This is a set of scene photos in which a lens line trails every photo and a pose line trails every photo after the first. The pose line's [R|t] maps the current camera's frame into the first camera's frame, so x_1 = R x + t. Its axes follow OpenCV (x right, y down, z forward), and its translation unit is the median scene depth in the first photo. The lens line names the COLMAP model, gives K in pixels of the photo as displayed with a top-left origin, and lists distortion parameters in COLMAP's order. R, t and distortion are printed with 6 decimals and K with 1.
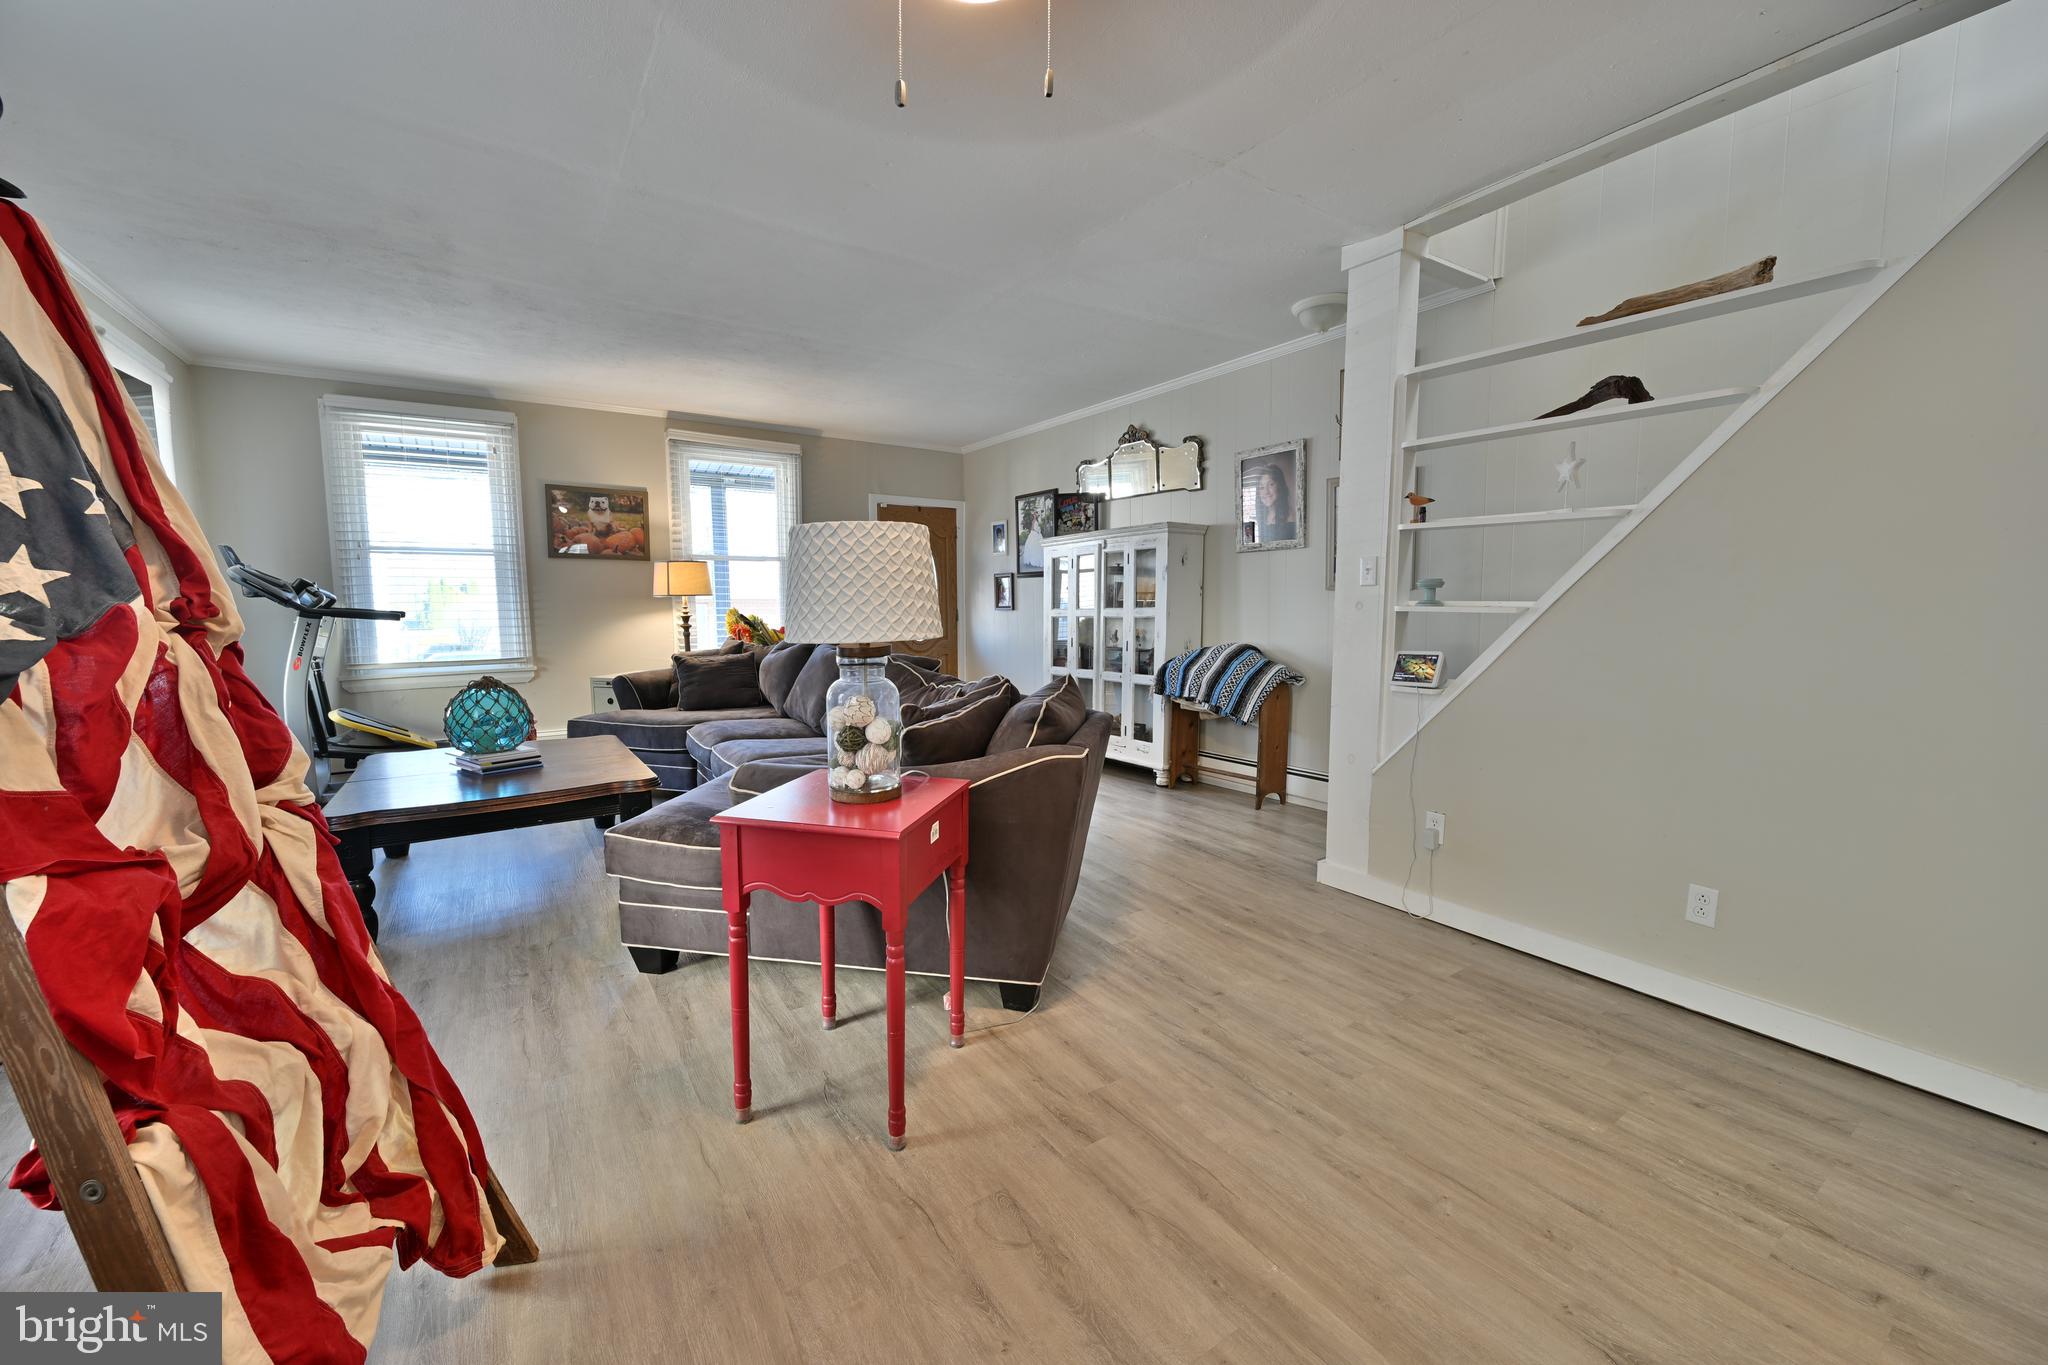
lens RADIAL K [[794.5, 0, 1027.2], [0, 794.5, 677.0], [0, 0, 1]] dist [-0.001676, 0.000130]
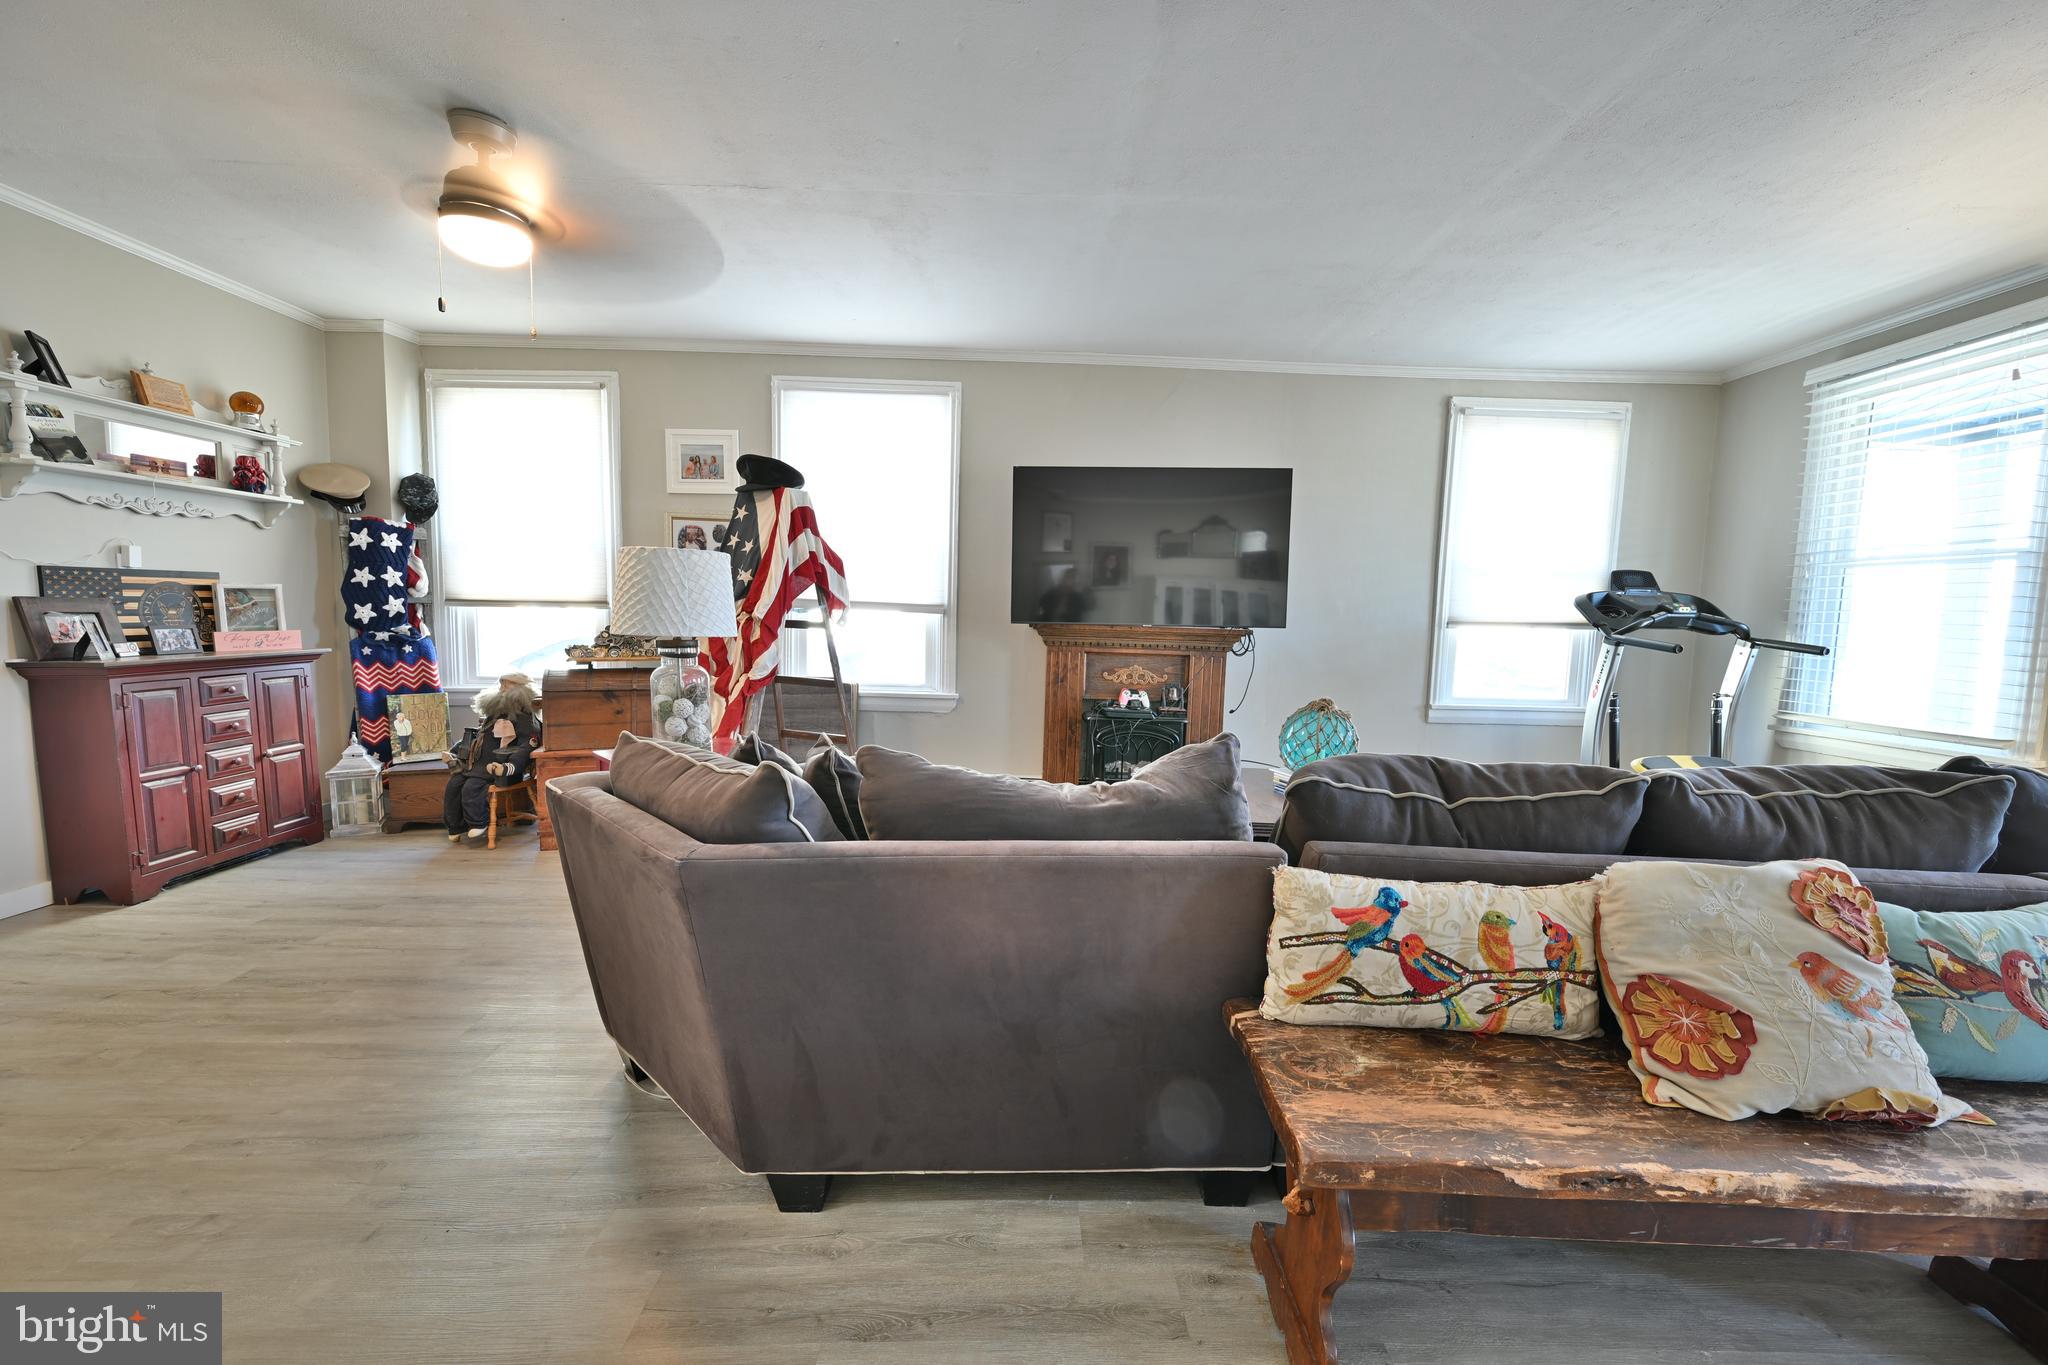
lens RADIAL K [[794.5, 0, 1027.2], [0, 794.5, 677.0], [0, 0, 1]] dist [-0.001676, 0.000130]
pose [[-0.538403, 0.064507, -0.840215, 0.245541], [-0.104652, 0.984229, 0.142624, -0.096444], [0.836164, 0.164719, -0.523161, 0.904305]]
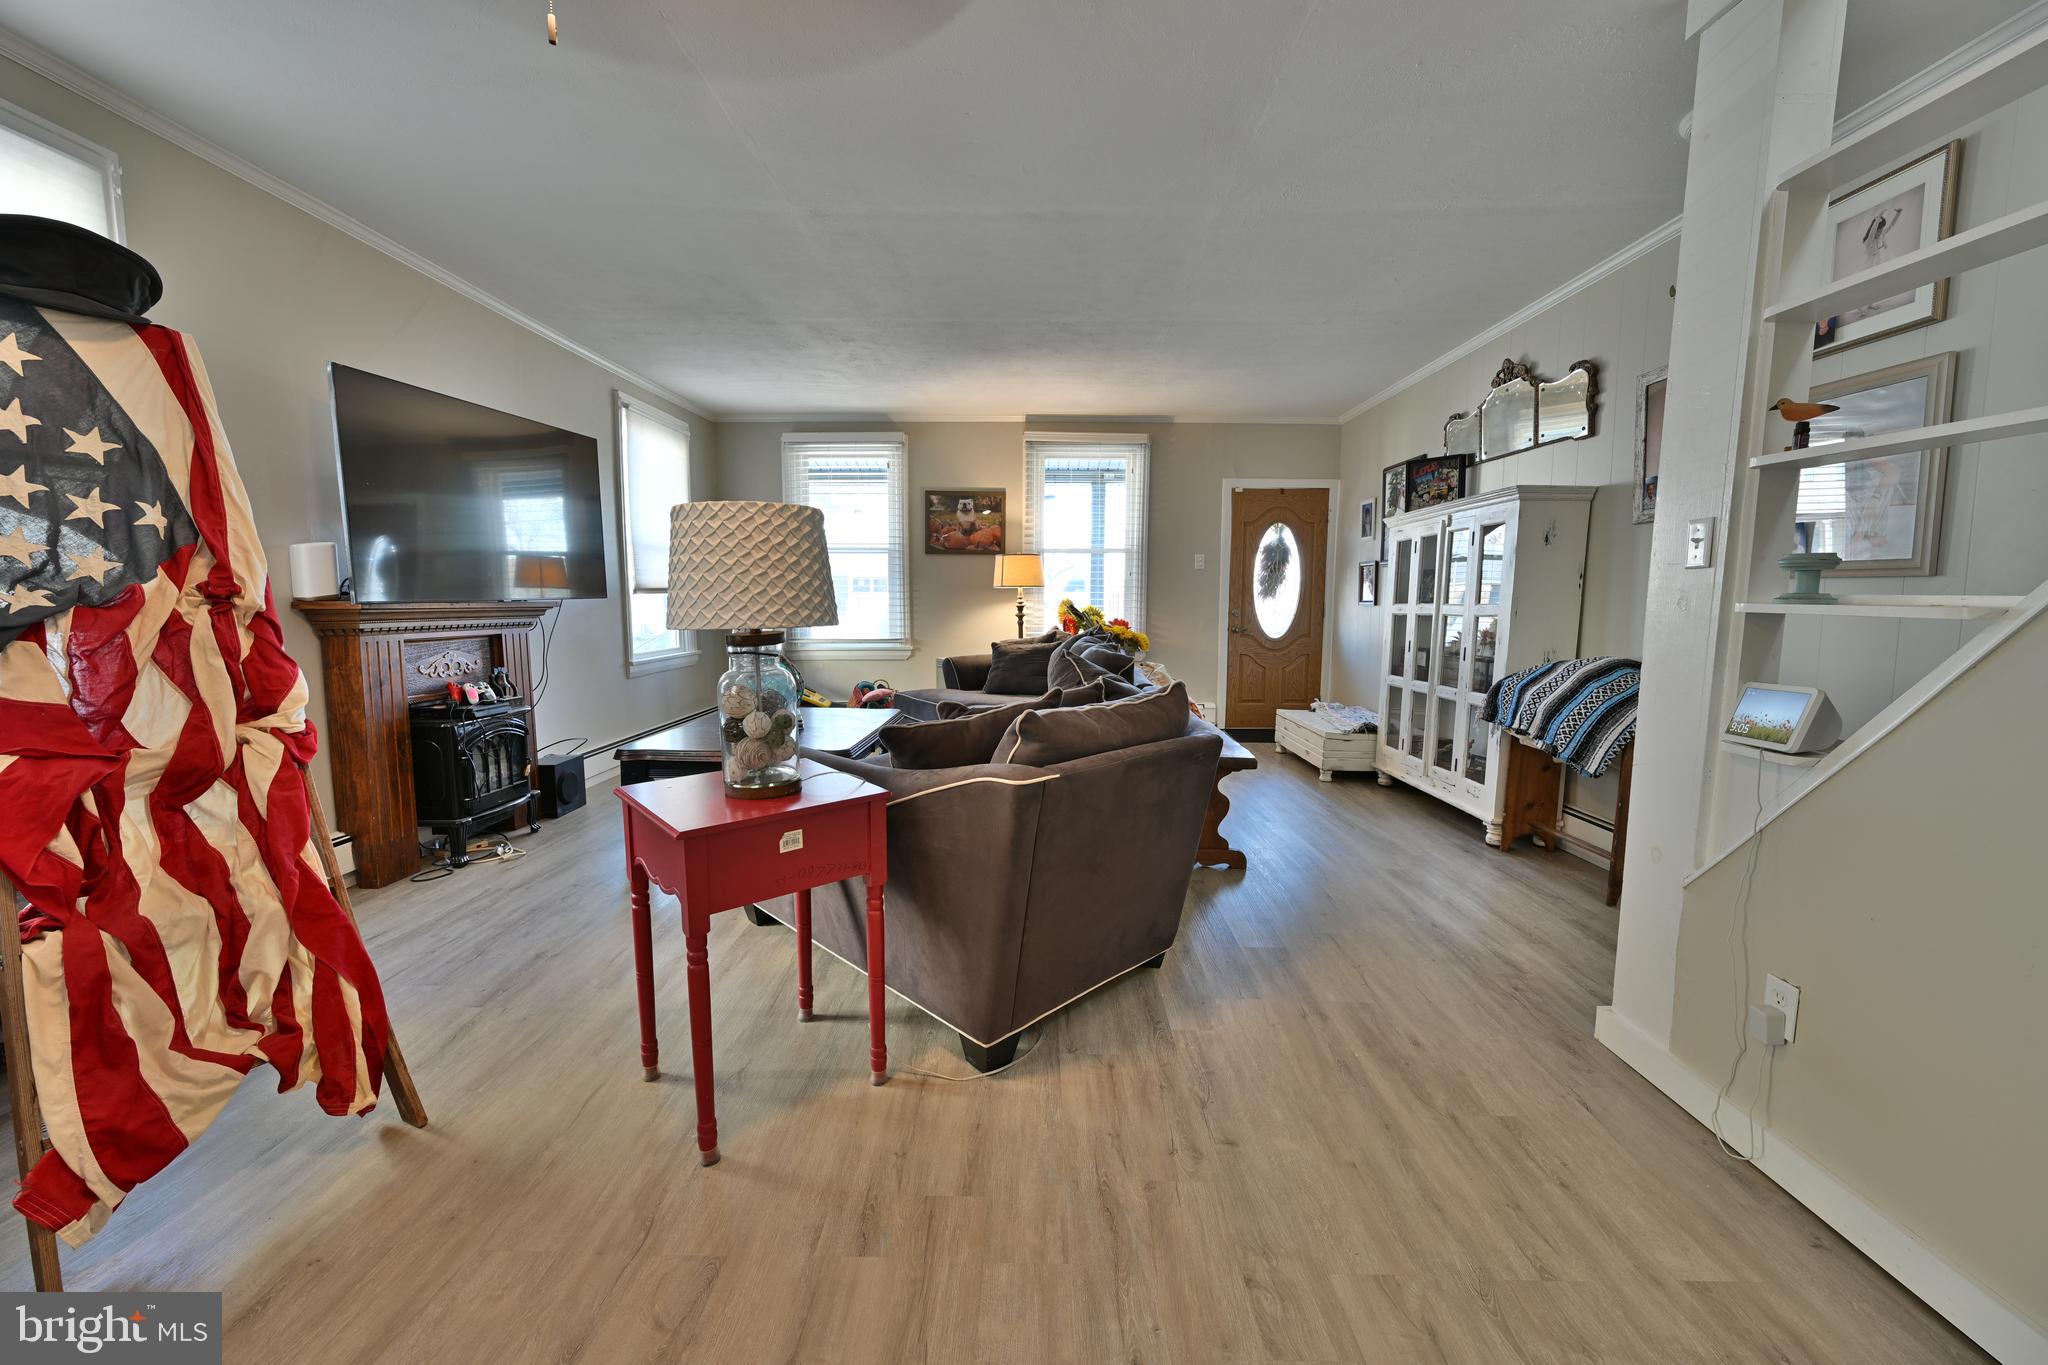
lens RADIAL K [[794.5, 0, 1027.2], [0, 794.5, 677.0], [0, 0, 1]] dist [-0.001676, 0.000130]
pose [[0.822032, 0.066166, -0.565584, 0.249369], [-0.061835, 0.997725, 0.026847, -0.013732], [0.566073, 0.012904, 0.824254, 0.163691]]
